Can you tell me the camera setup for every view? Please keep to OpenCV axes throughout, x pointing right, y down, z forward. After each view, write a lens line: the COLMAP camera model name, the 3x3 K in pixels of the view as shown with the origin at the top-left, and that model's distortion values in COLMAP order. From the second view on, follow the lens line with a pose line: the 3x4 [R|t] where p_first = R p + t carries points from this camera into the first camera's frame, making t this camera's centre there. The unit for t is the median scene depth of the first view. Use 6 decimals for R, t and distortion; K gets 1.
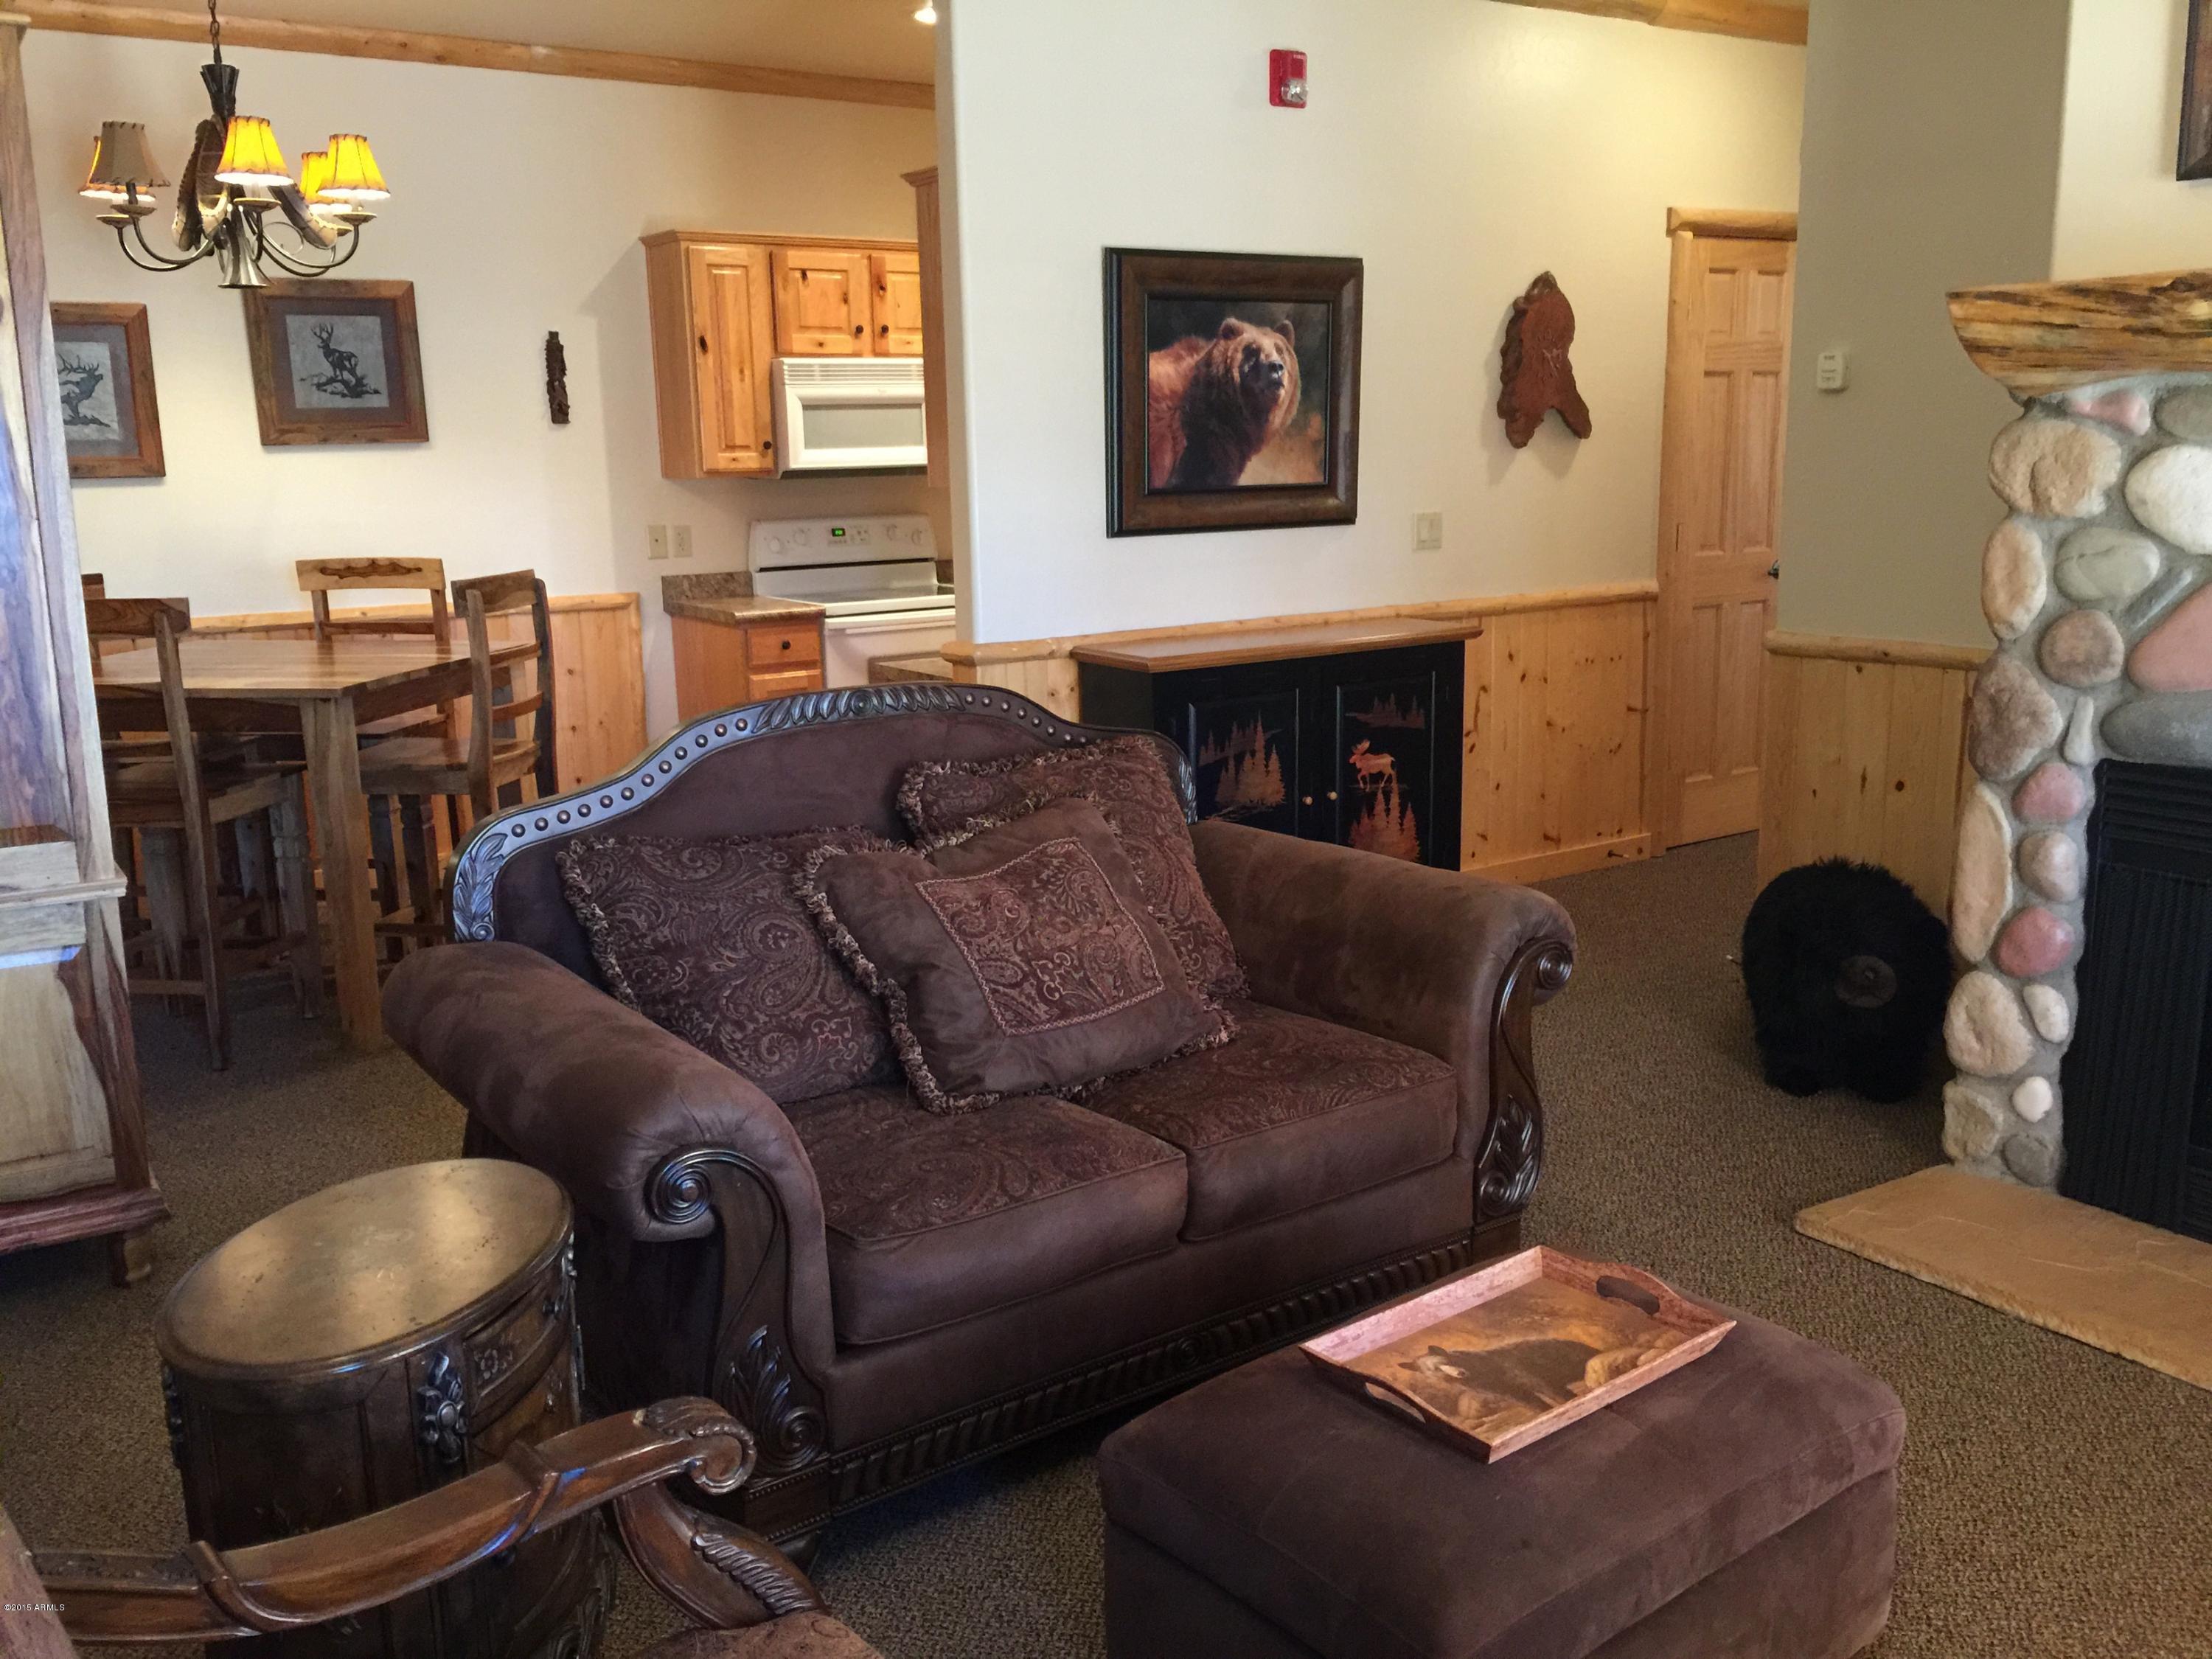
lens RADIAL K [[1892.1, 0, 1107.9], [0, 1892.1, 820.0], [0, 0, 1]] dist [0.078667, -0.099378]
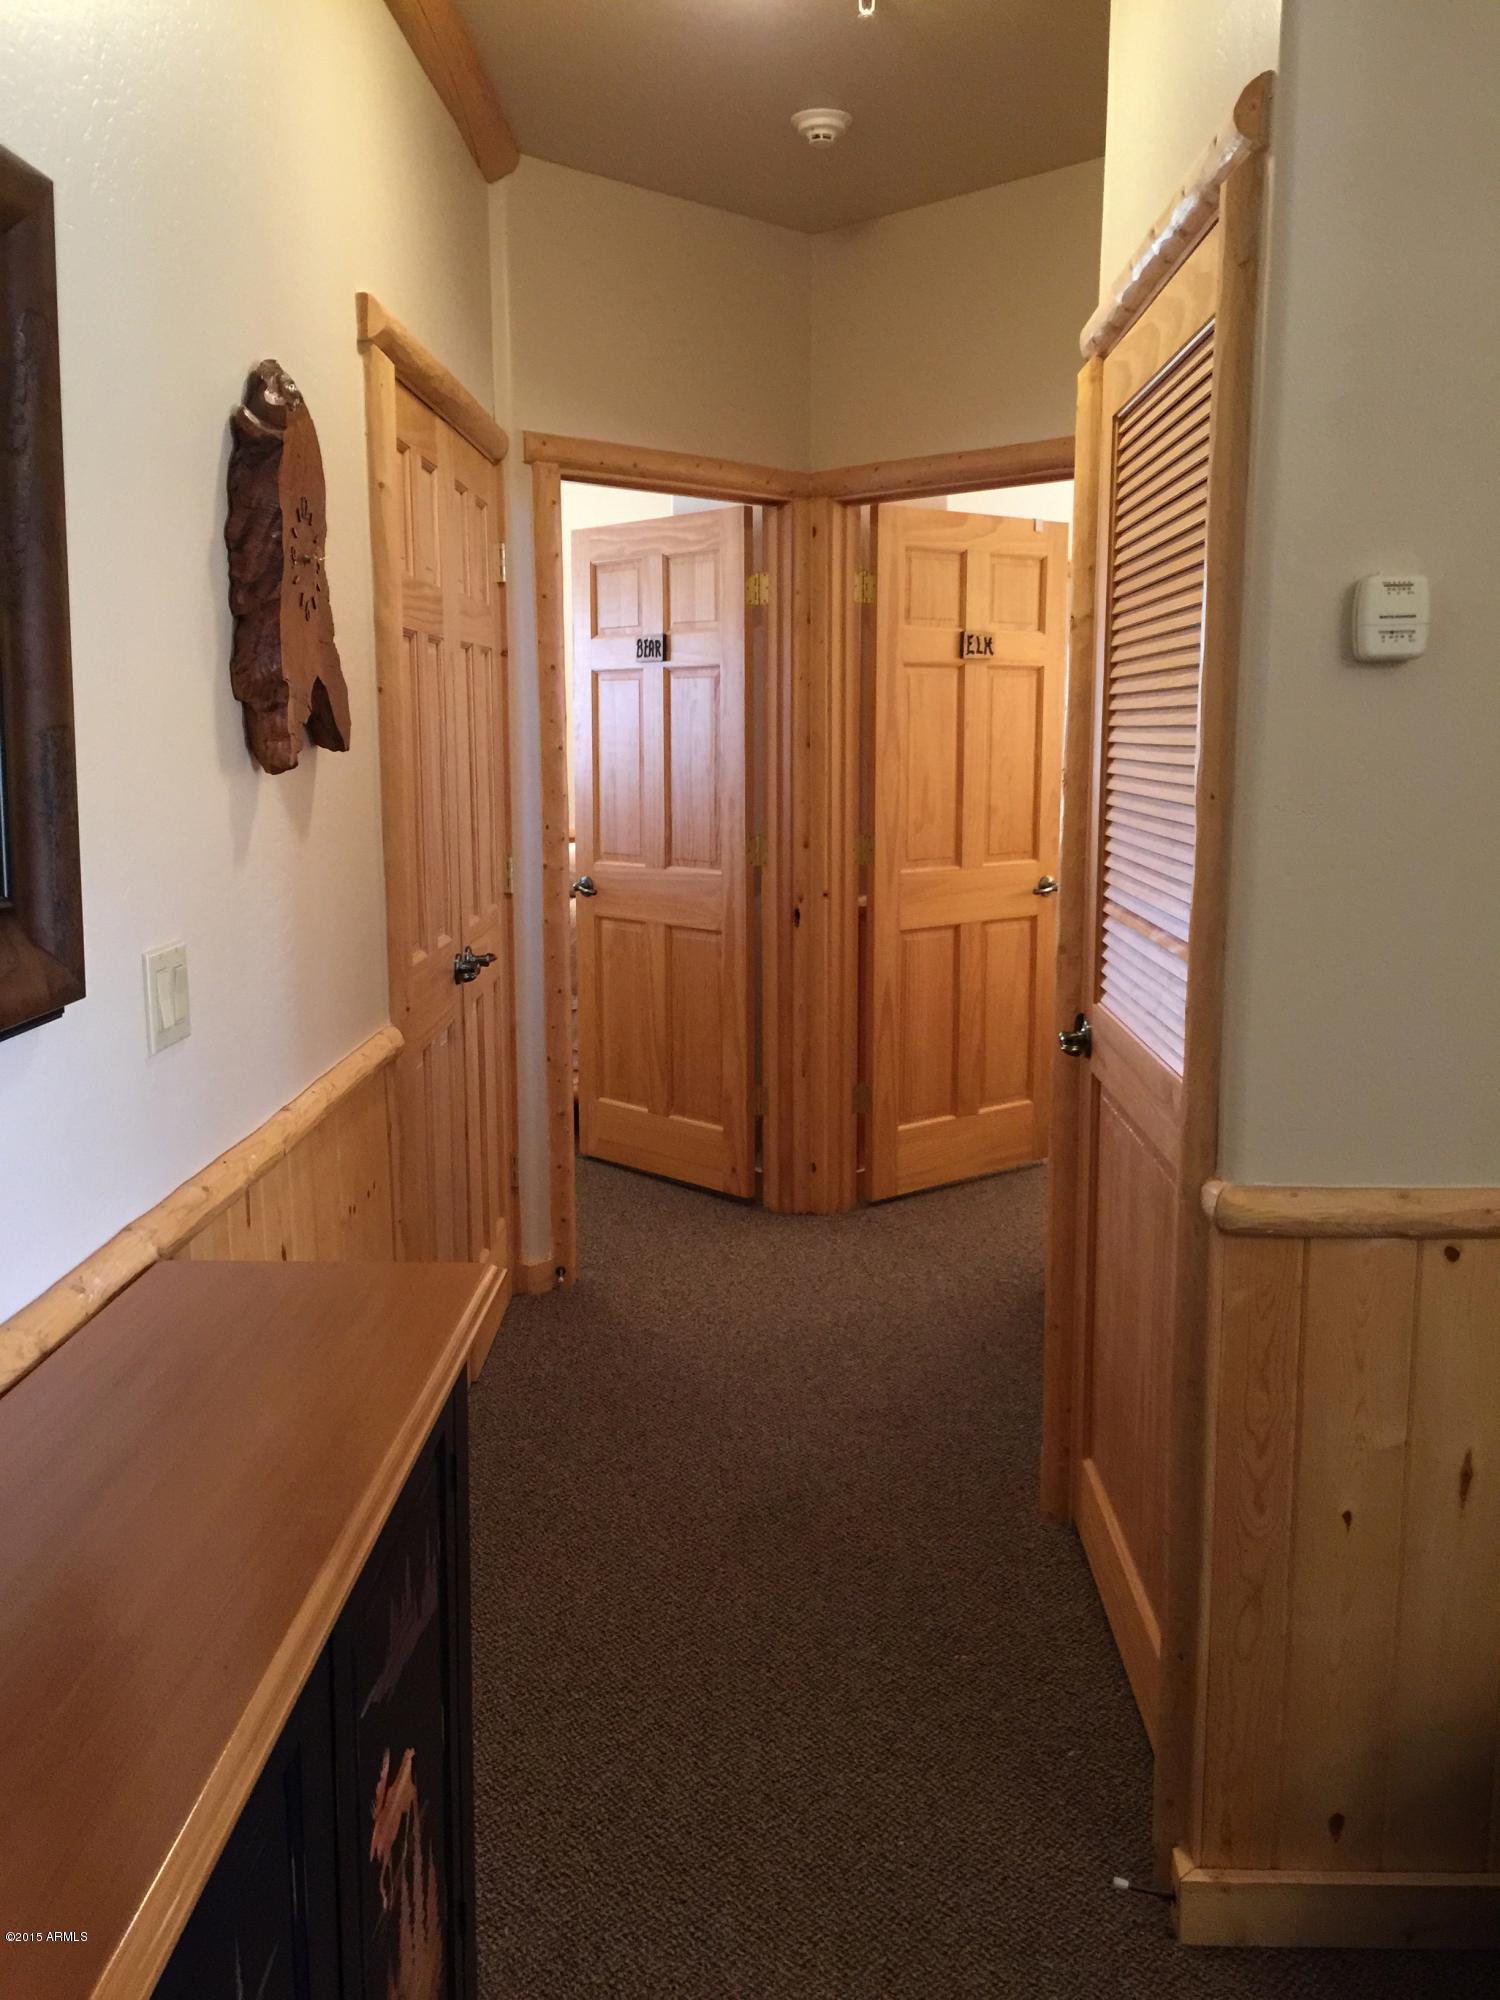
lens RADIAL K [[1710.8, 0, 753.7], [0, 1710.8, 1004.7], [0, 0, 1]] dist [0.078667, -0.099378]
pose [[0.570864, -0.106367, 0.814126, -0.043271], [0.148442, 0.988603, 0.025075, -0.175019], [-0.807514, 0.106536, 0.580147, 0.882770]]
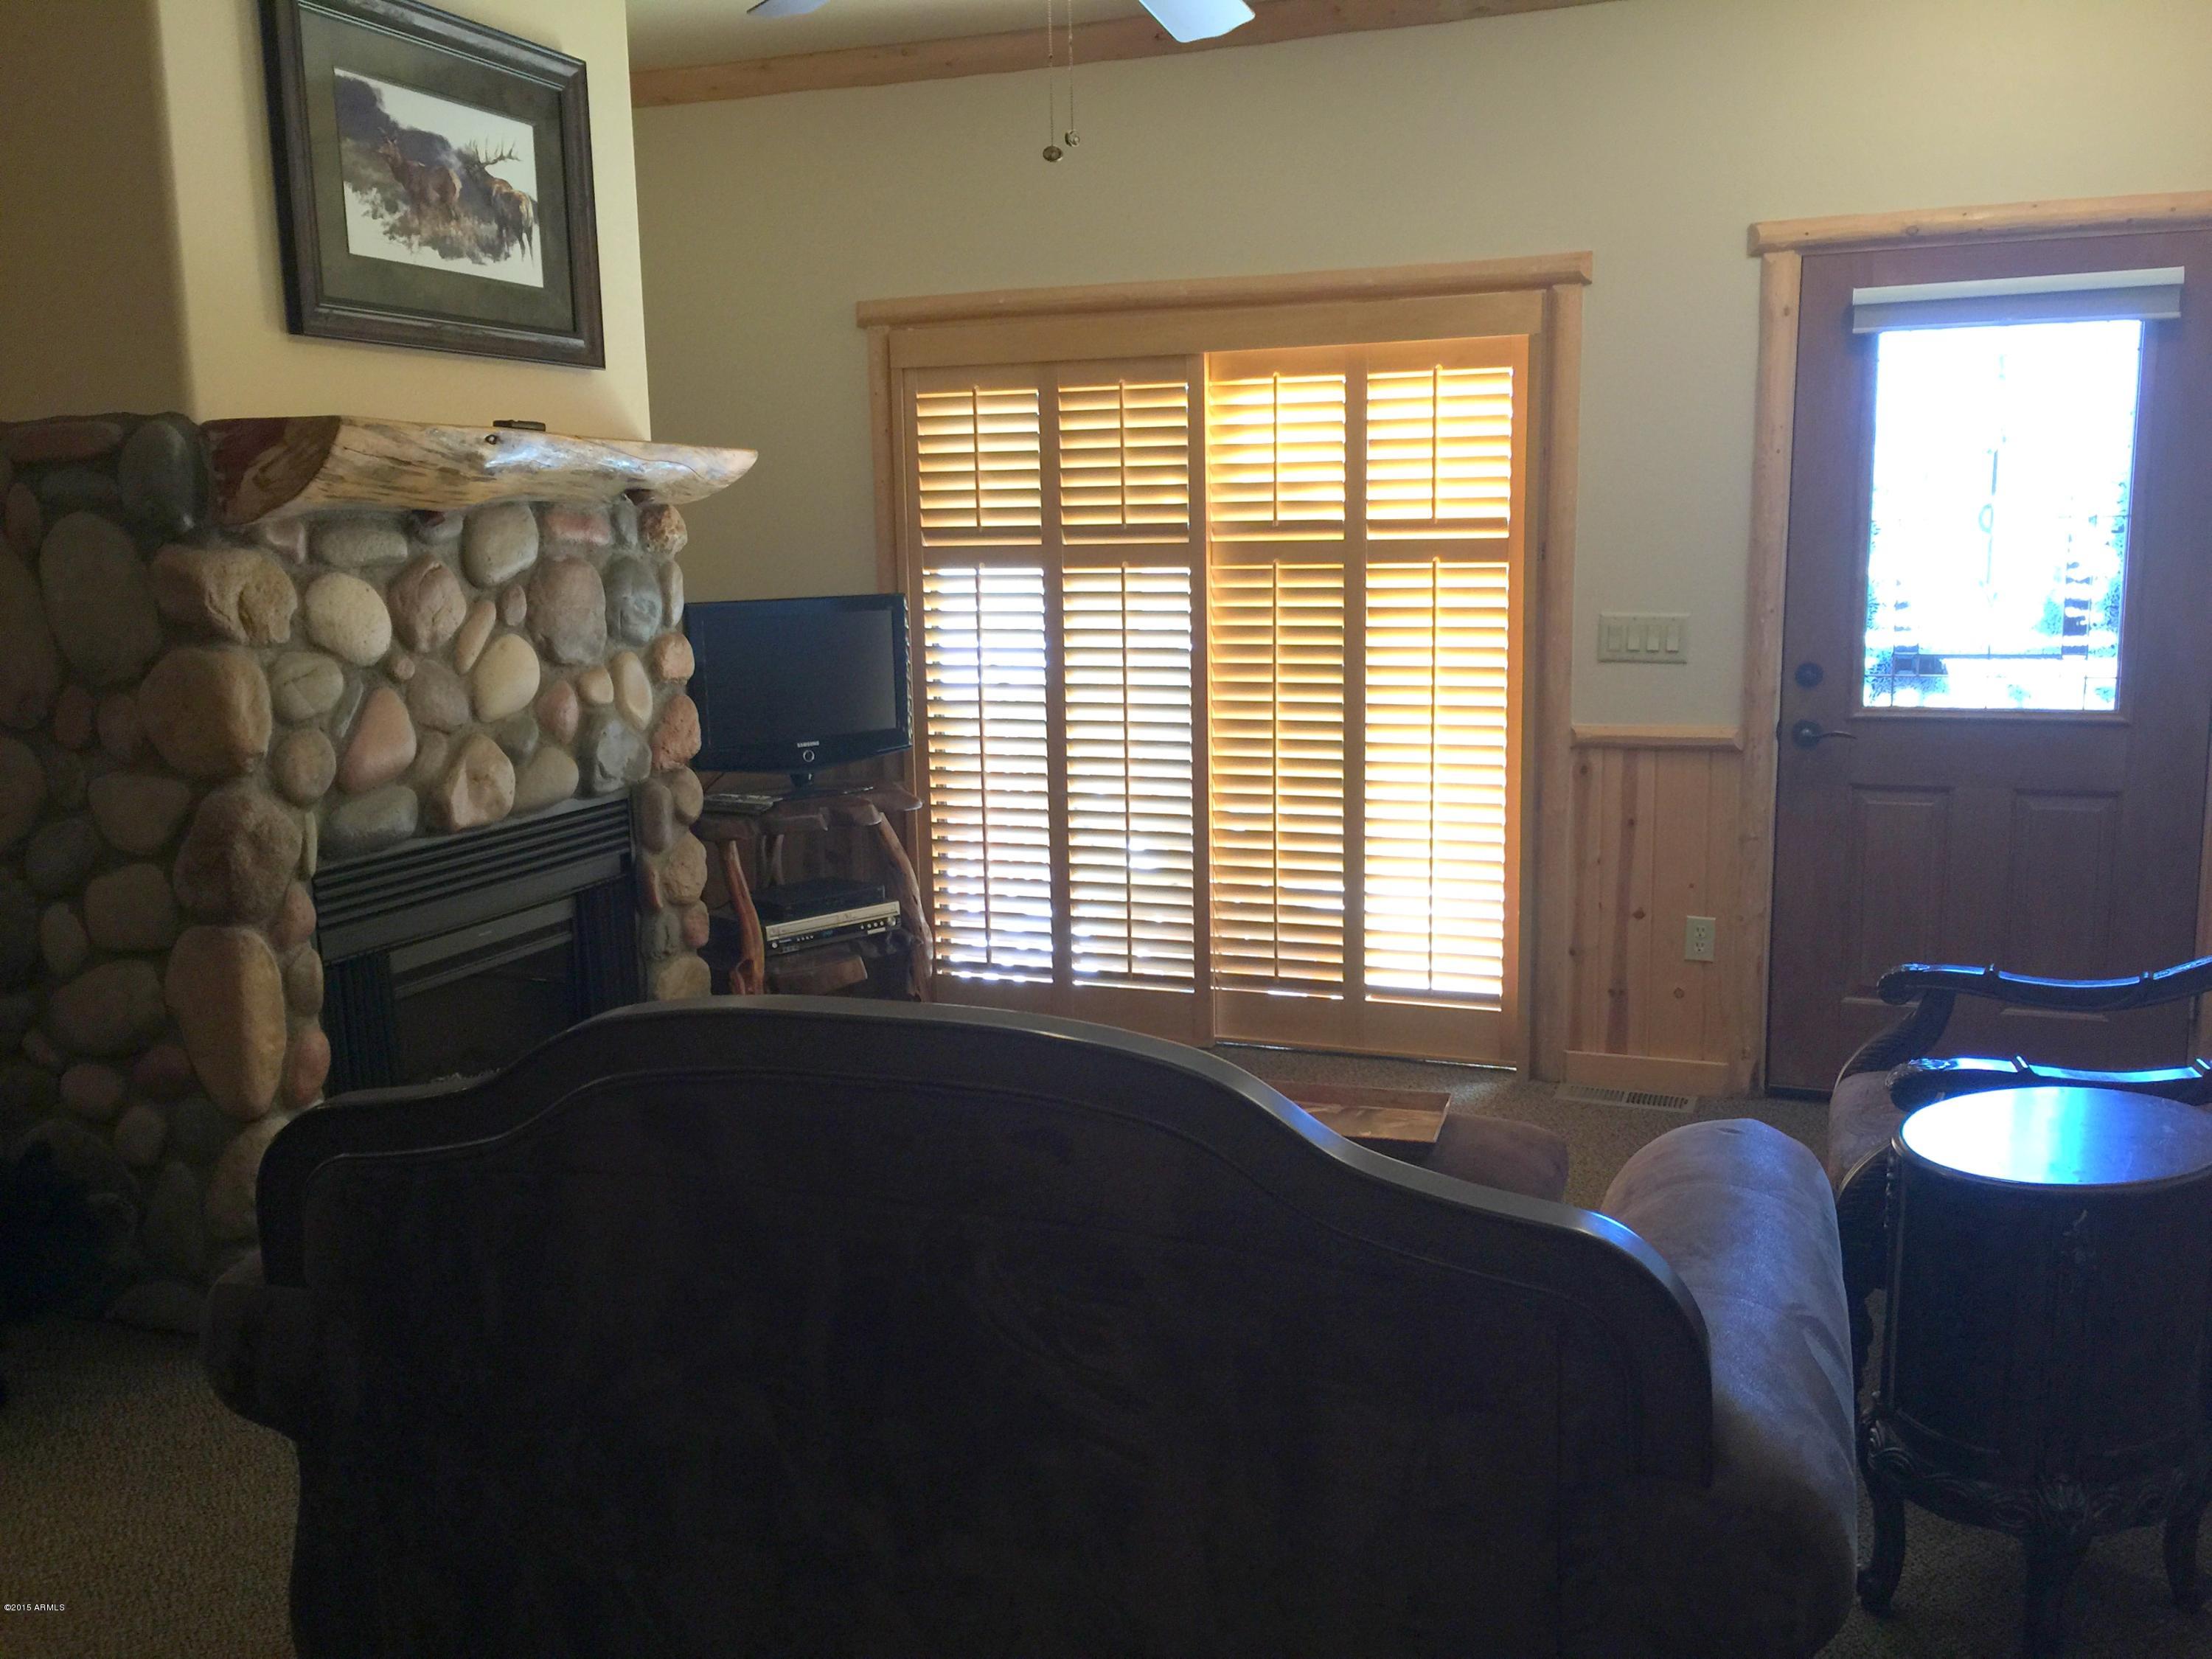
lens RADIAL K [[1892.1, 0, 1110.7], [0, 1892.1, 818.3], [0, 0, 1]] dist [0.078667, -0.099378]
pose [[-0.571422, -0.096354, 0.814980, -0.424386], [0.187645, 0.951434, 0.244054, -0.169051], [-0.798915, 0.292385, -0.525591, 0.869147]]
